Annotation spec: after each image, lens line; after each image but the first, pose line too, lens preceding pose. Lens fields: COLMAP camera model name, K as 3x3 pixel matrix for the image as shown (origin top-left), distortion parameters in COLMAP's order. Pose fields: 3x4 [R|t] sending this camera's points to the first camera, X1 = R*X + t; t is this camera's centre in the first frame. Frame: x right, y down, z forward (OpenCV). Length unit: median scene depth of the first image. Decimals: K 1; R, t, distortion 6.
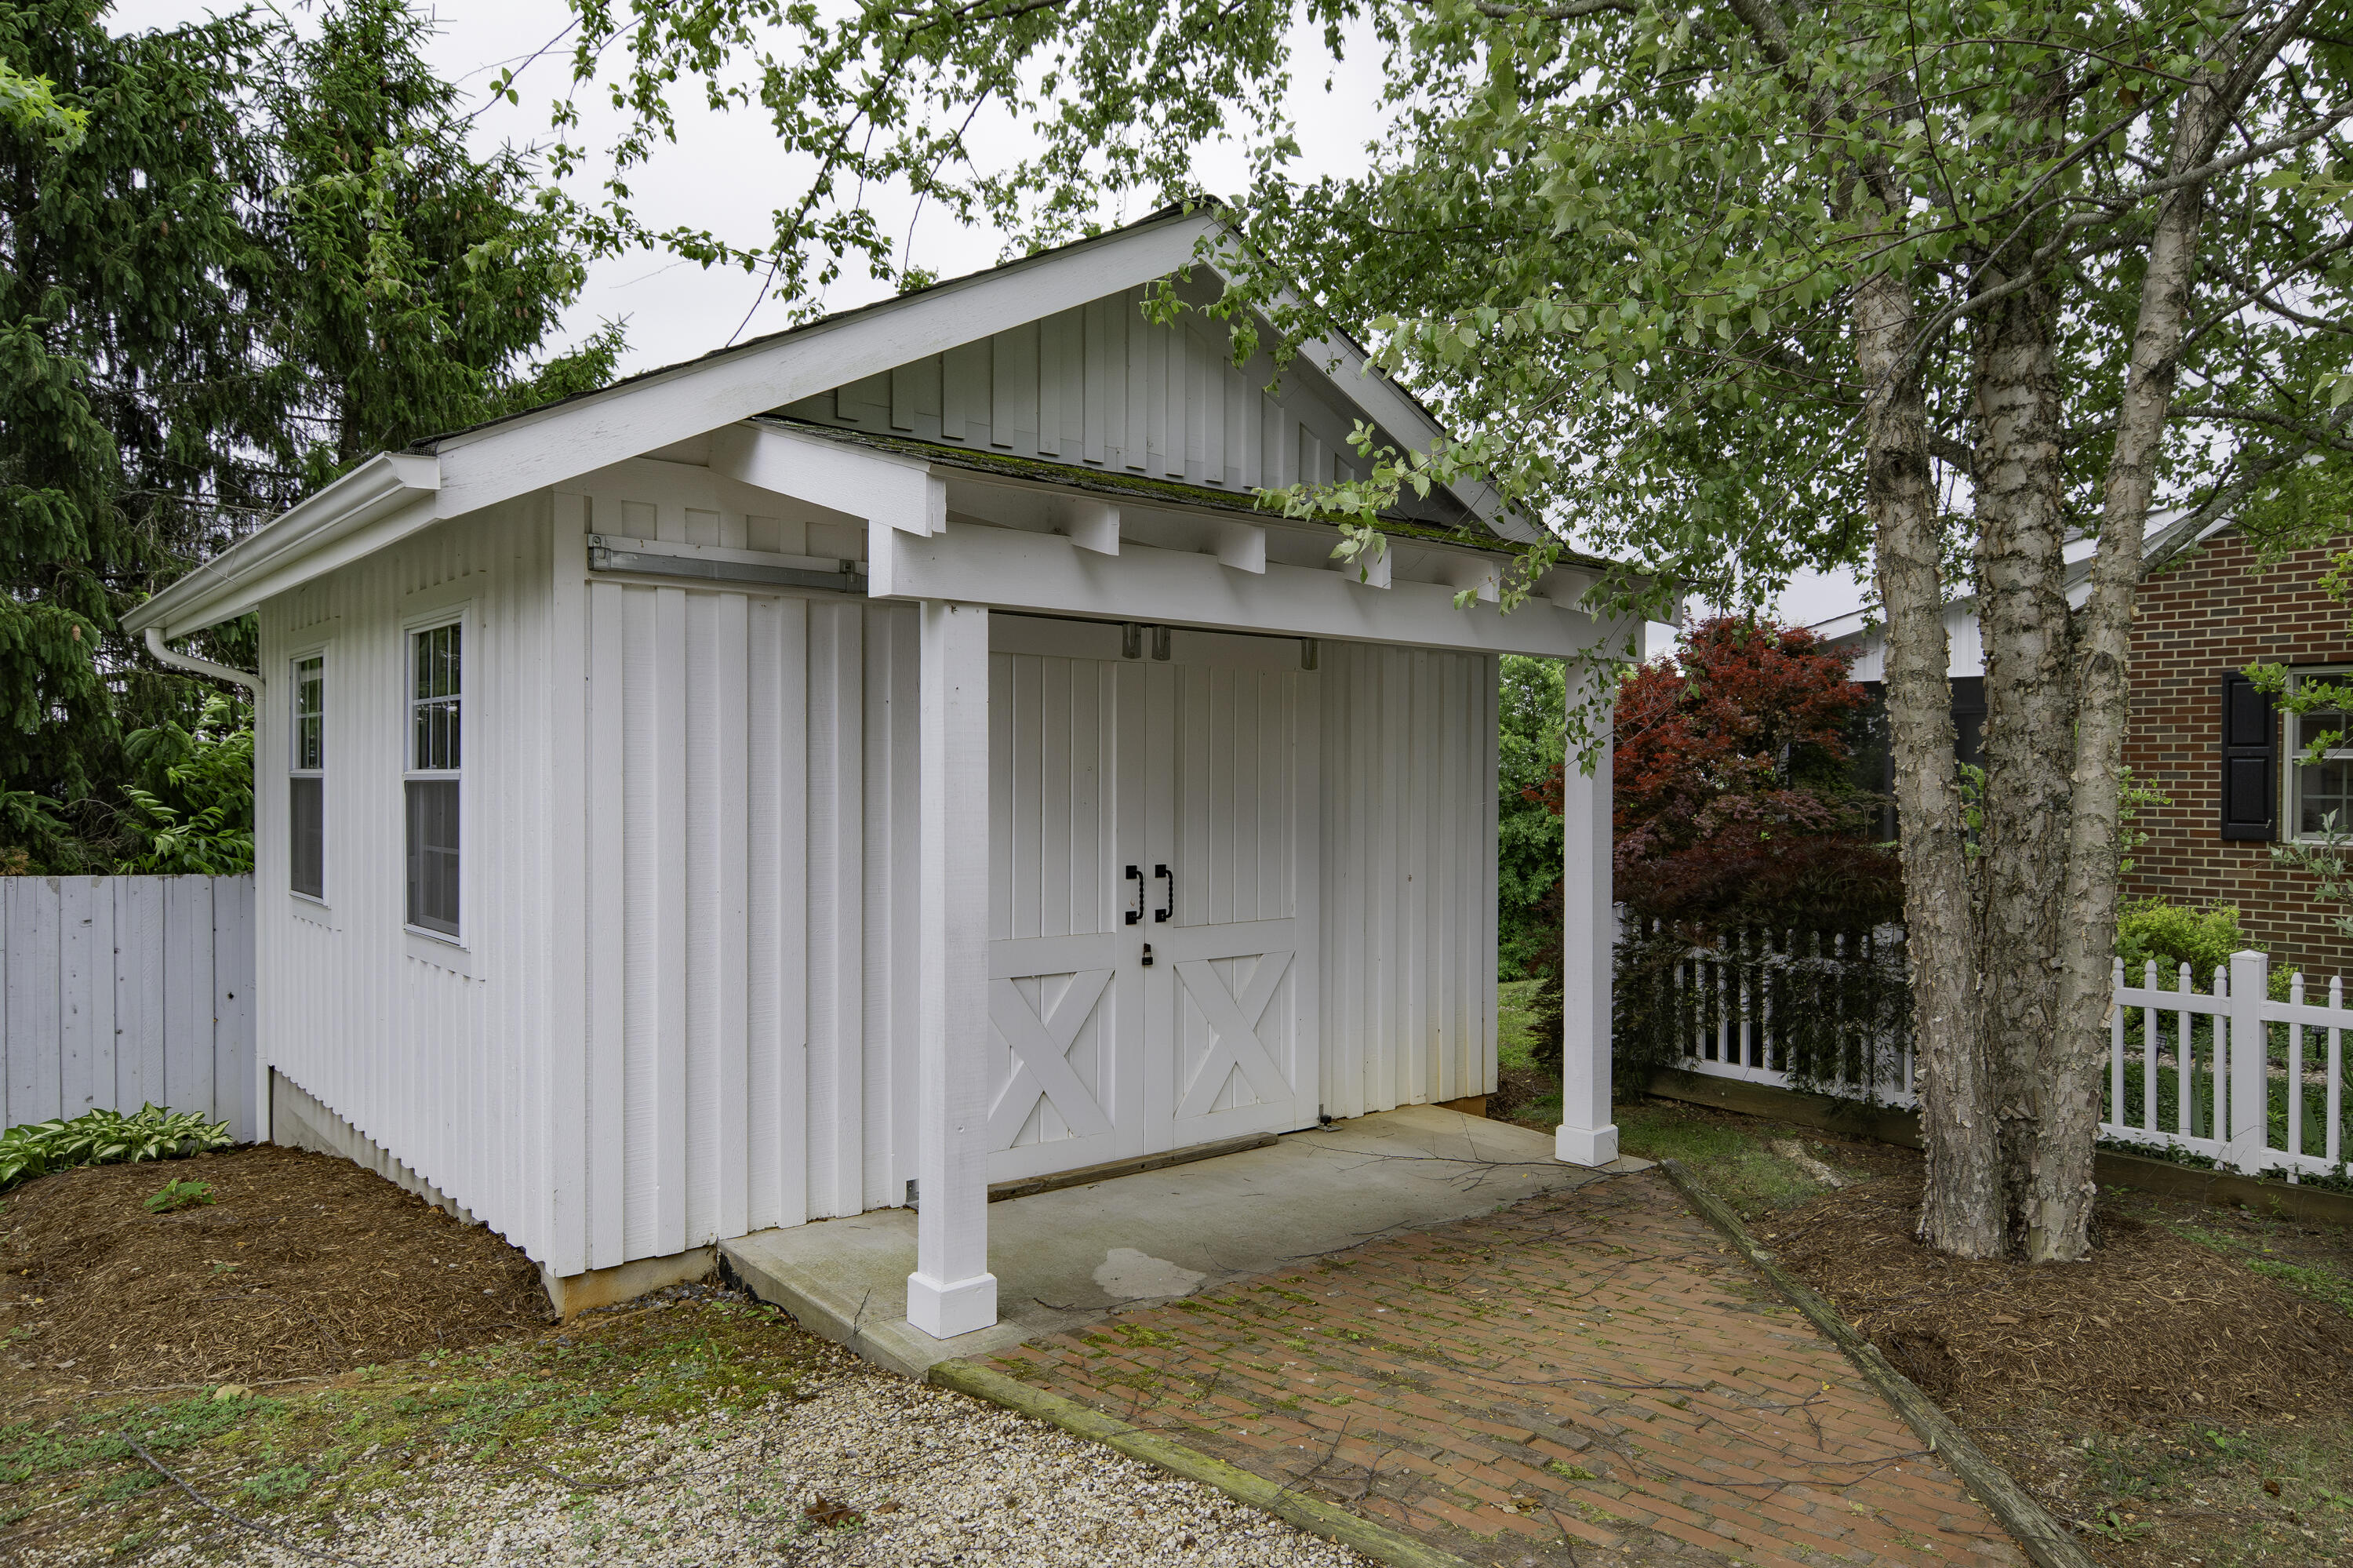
lens RADIAL K [[1540.8, 0, 1176.5], [0, 1540.8, 784.0], [0, 0, 1]] dist [-0.001526, -0.000154]
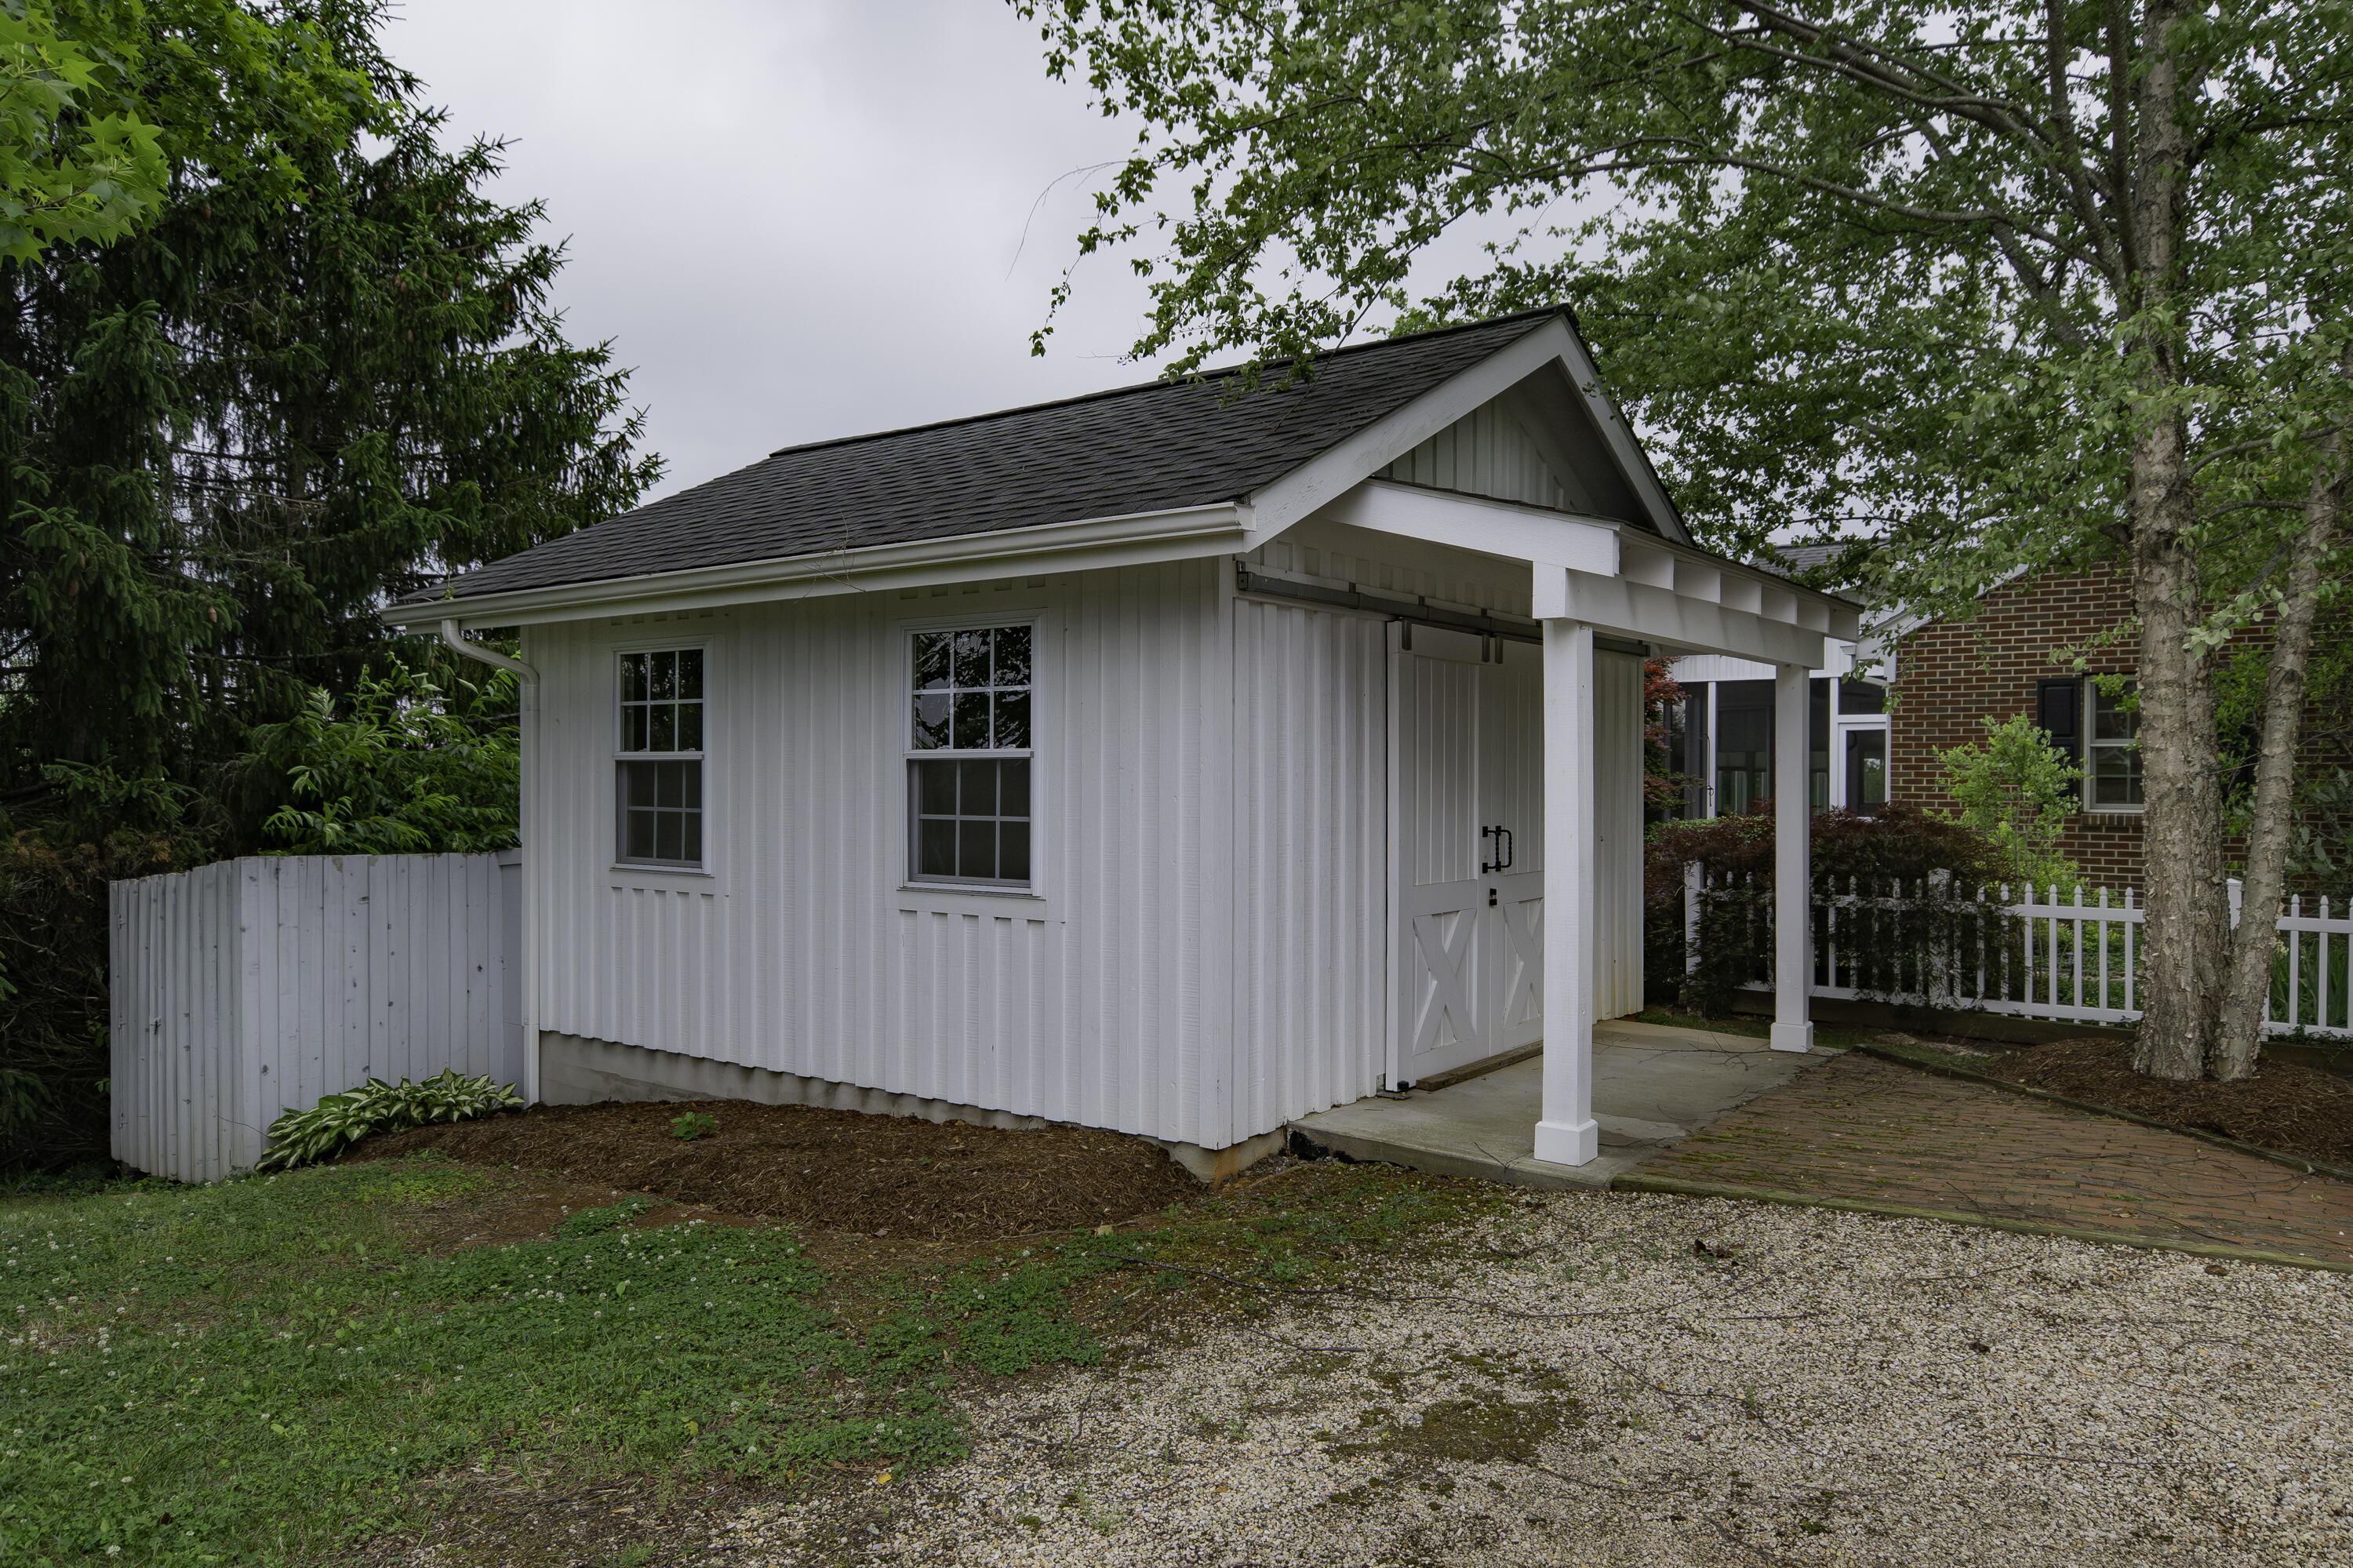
lens RADIAL K [[1507.7, 0, 1174.6], [0, 1507.7, 765.7], [0, 0, 1]] dist [0.000256, -0.000843]
pose [[0.979814, -0.001636, 0.199905, -0.725929], [0.002973, 0.999975, -0.006388, 0.014382], [-0.199889, 0.006853, 0.979795, -0.219523]]
